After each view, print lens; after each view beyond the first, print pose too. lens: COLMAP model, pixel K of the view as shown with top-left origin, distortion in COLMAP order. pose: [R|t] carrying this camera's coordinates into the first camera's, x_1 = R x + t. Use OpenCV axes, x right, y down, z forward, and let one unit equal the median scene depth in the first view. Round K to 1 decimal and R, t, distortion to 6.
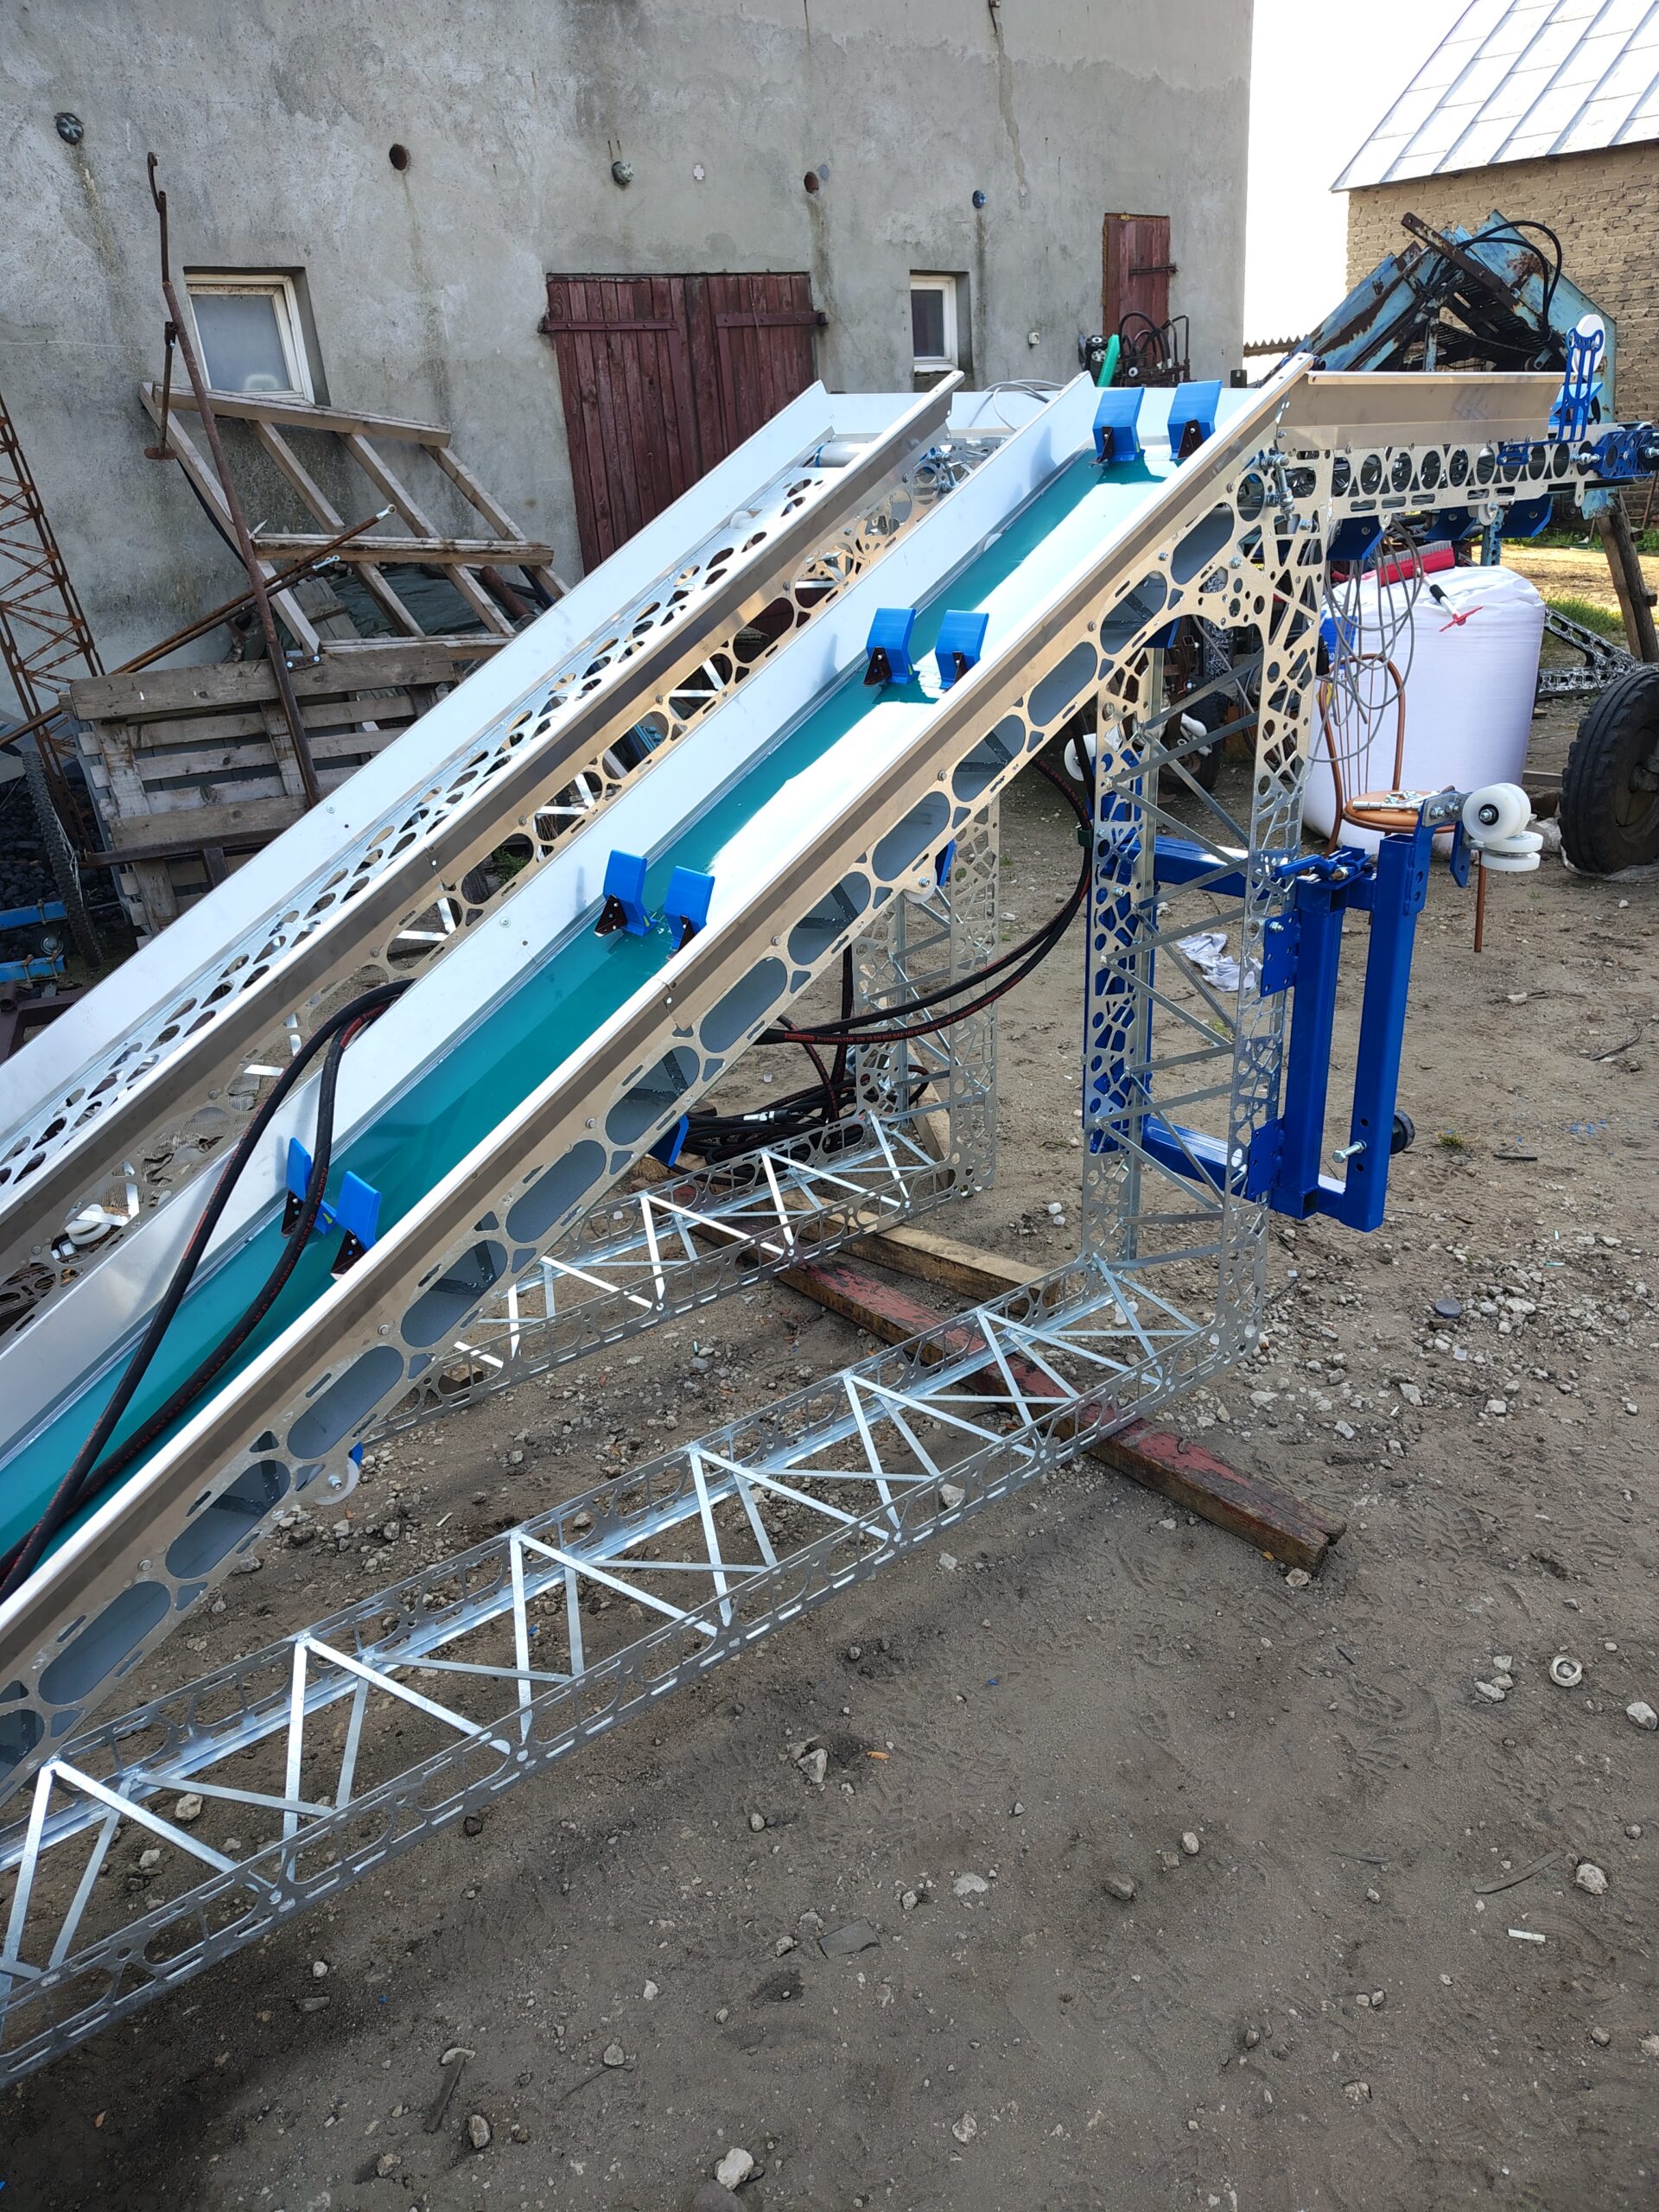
lens RADIAL K [[1505.4, 0, 846.2], [0, 1505.4, 1095.1], [0, 0, 1]] dist [-0.006065, 0.006690]
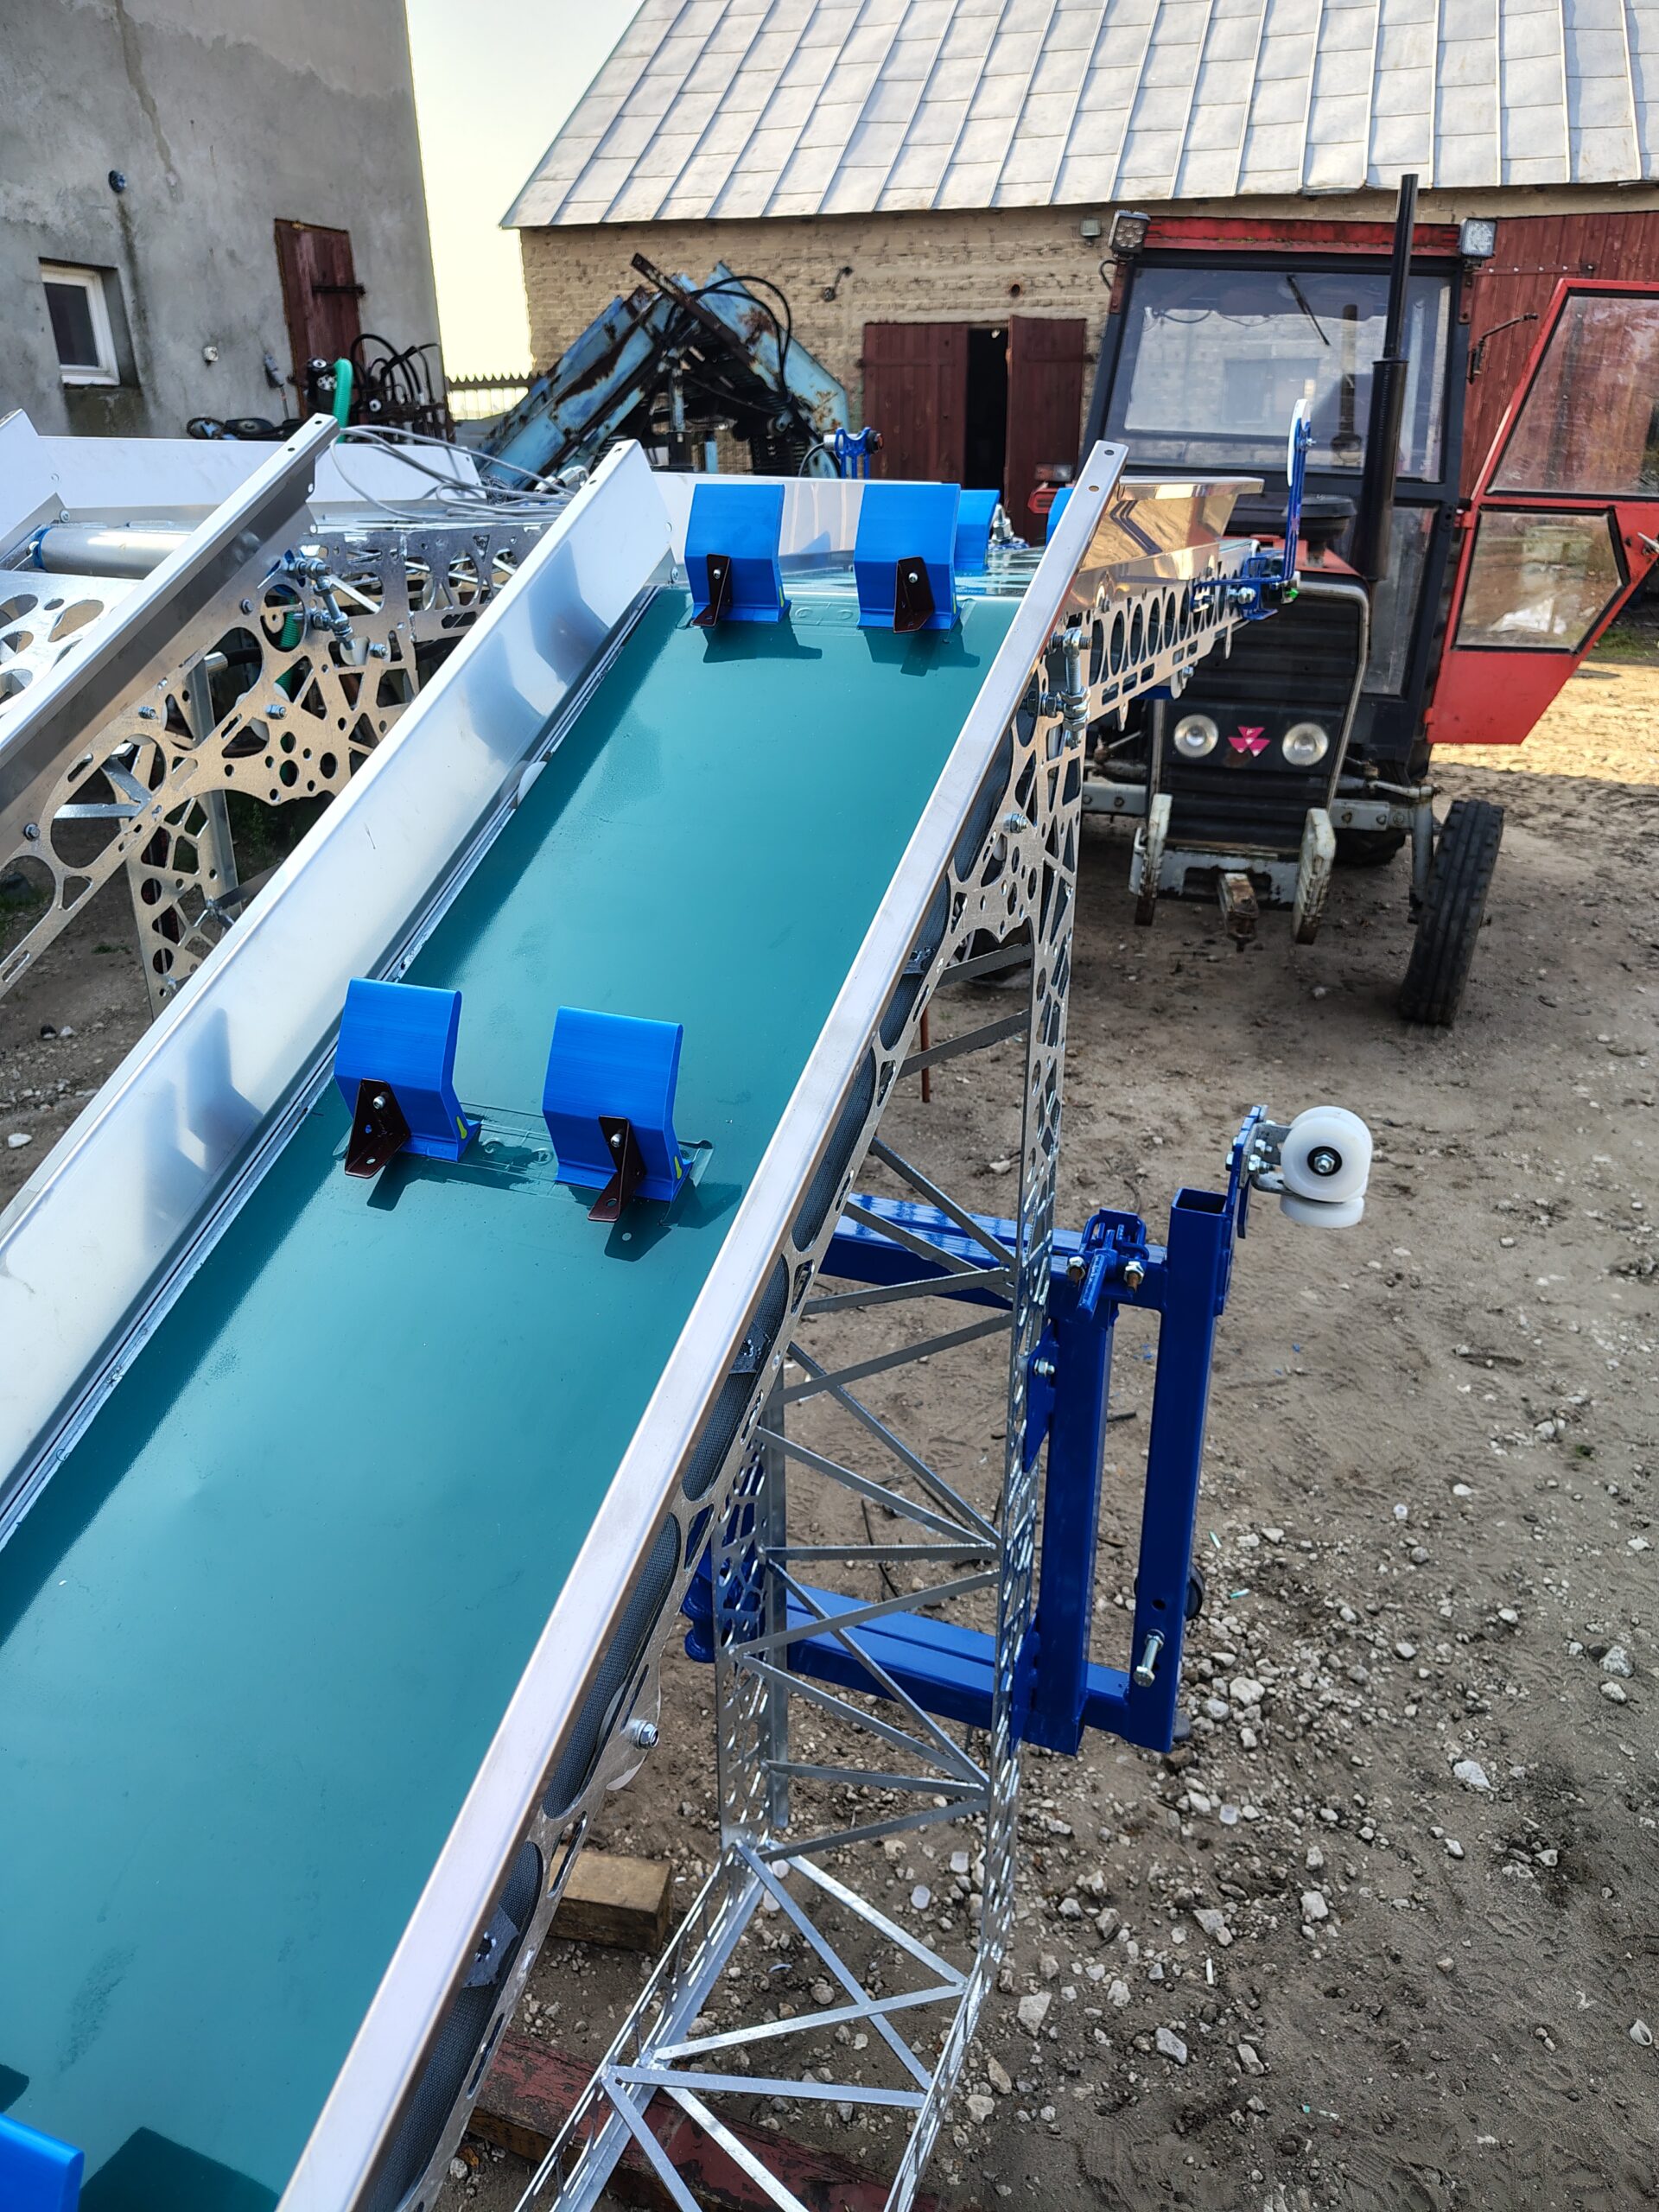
lens RADIAL K [[1510.0, 0, 829.5], [0, 1510.0, 1106.0], [0, 0, 1]] dist [-0.007390, 0.001593]
pose [[0.881894, -0.139597, 0.450307, -0.013151], [0.145451, 0.989126, 0.021778, -0.069088], [-0.448450, 0.046292, 0.892608, 0.140545]]
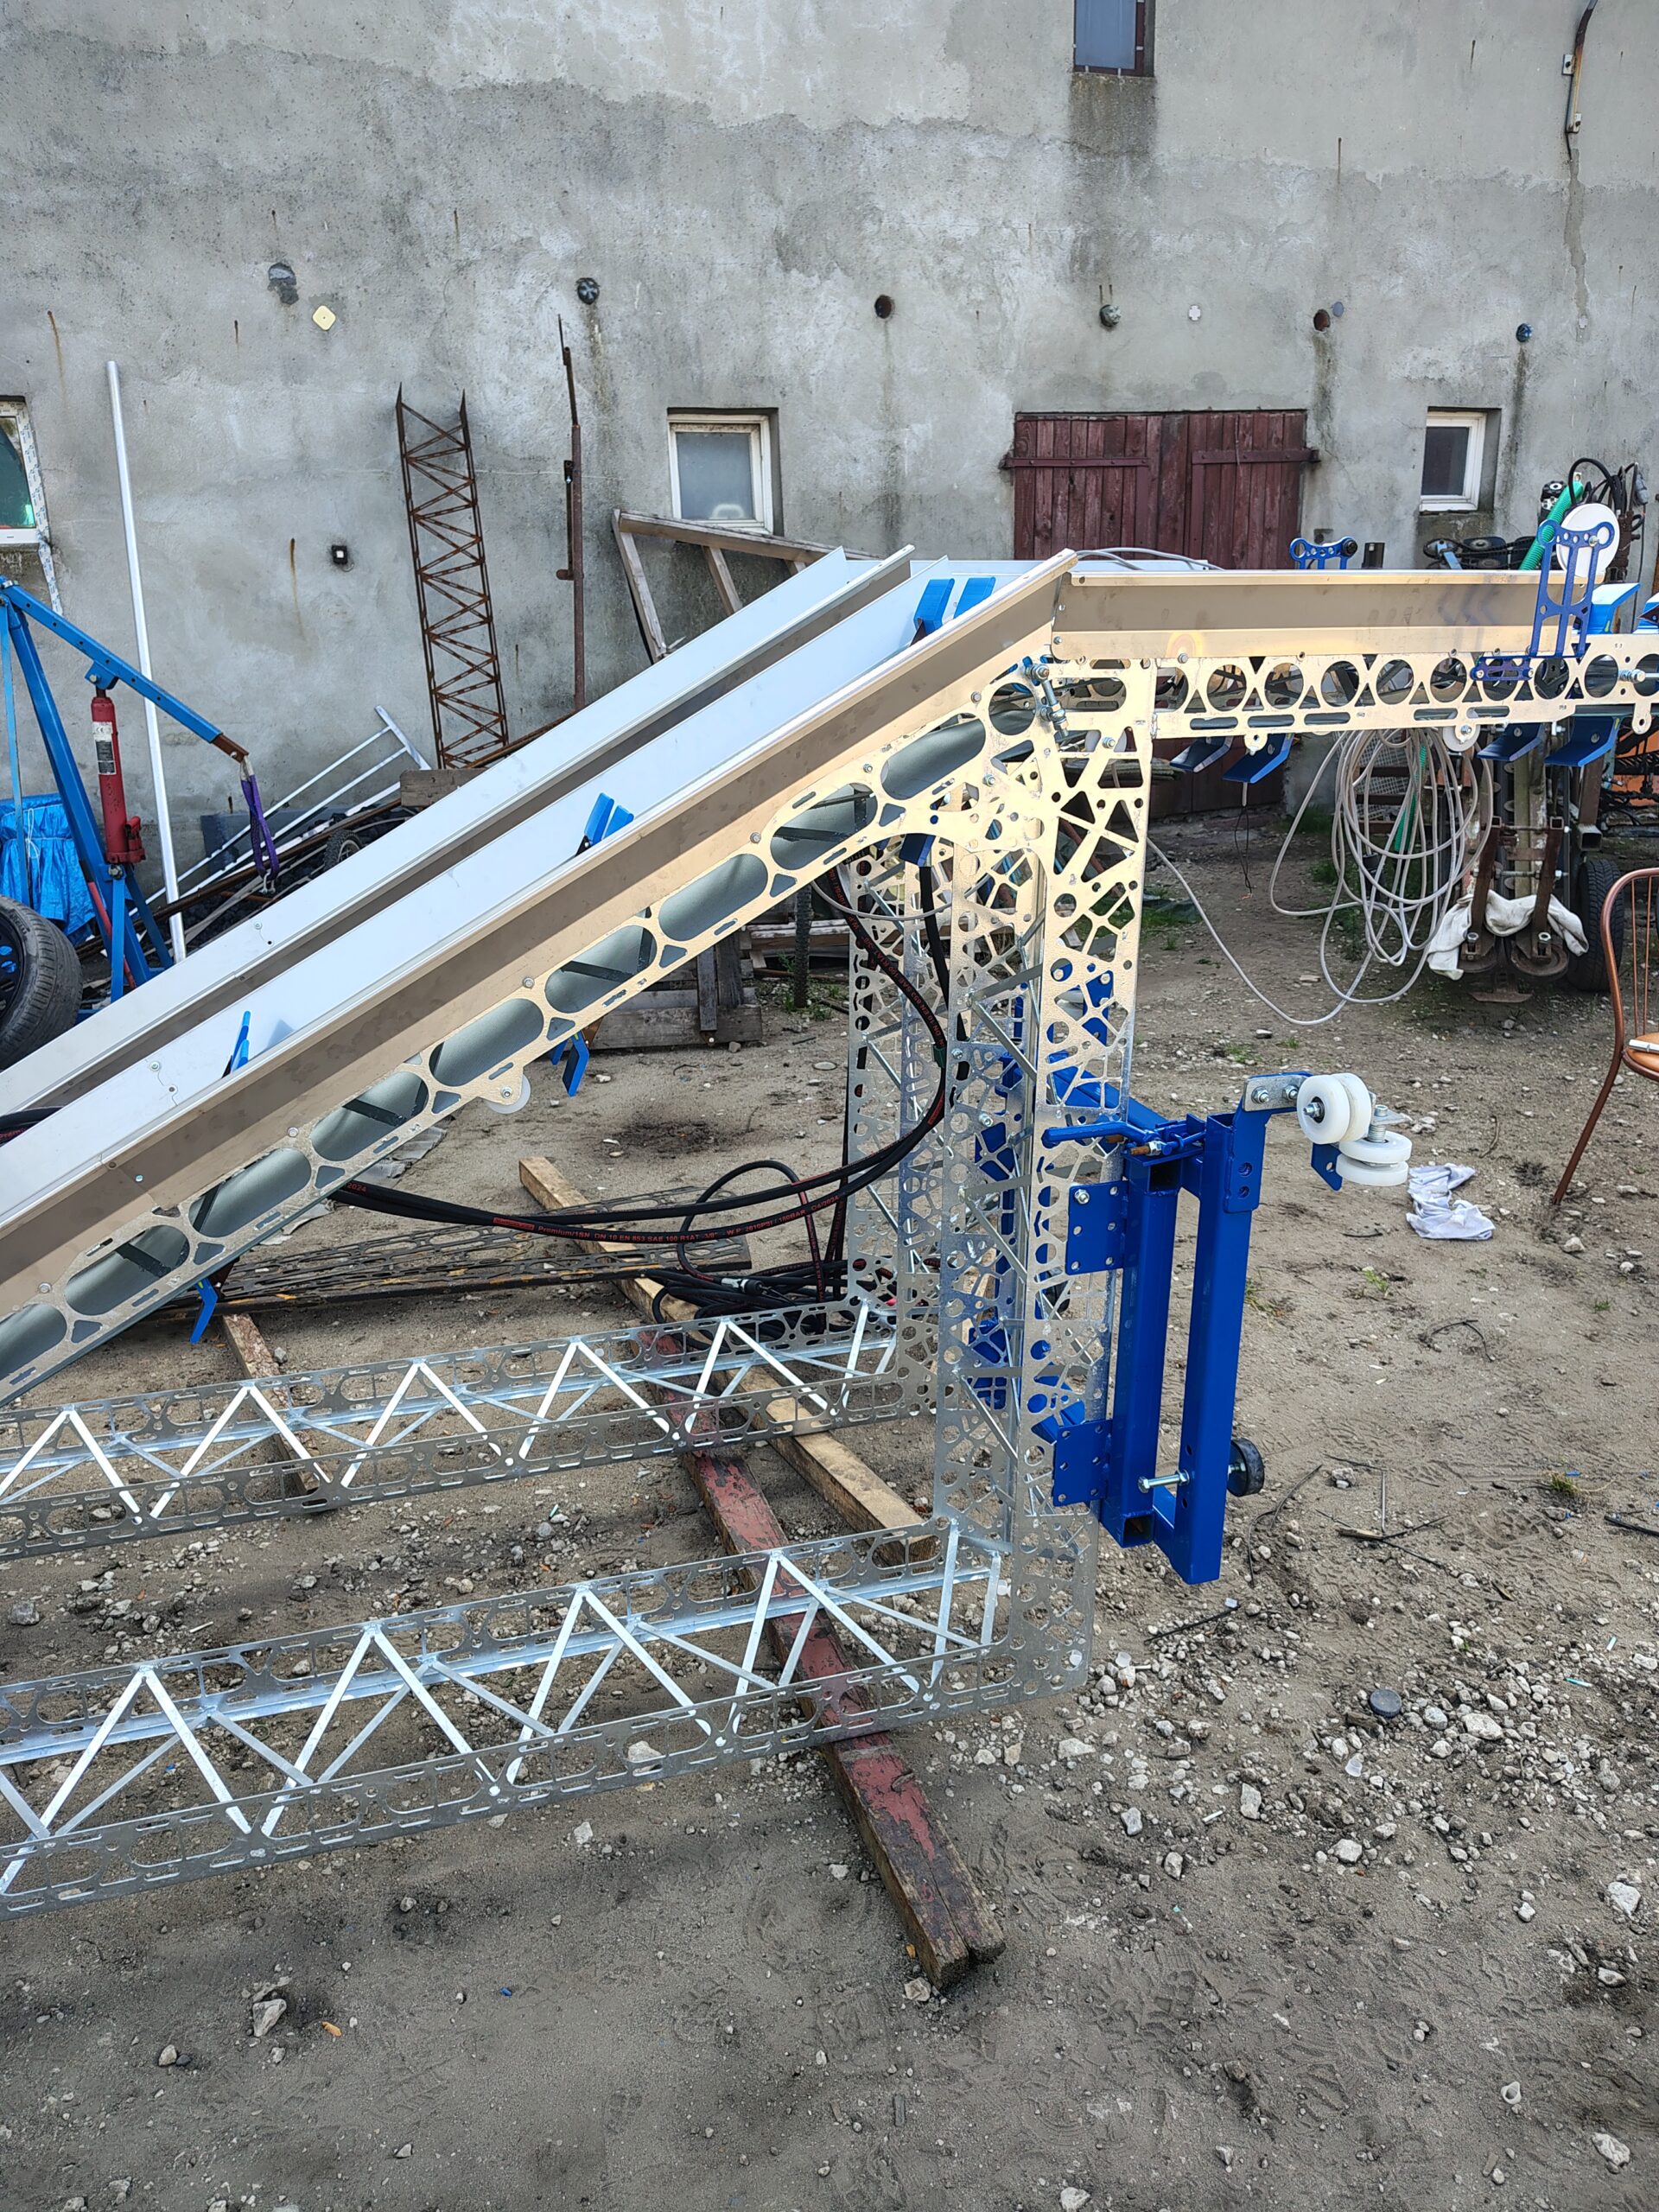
lens RADIAL K [[1528.4, 0, 861.8], [0, 1528.4, 1082.1], [0, 0, 1]] dist [0.006690, -0.003753]
pose [[0.928799, 0.150188, -0.338787, 0.128570], [-0.177081, 0.982939, -0.049727, -0.031434], [0.325538, 0.106179, 0.939548, 0.041365]]
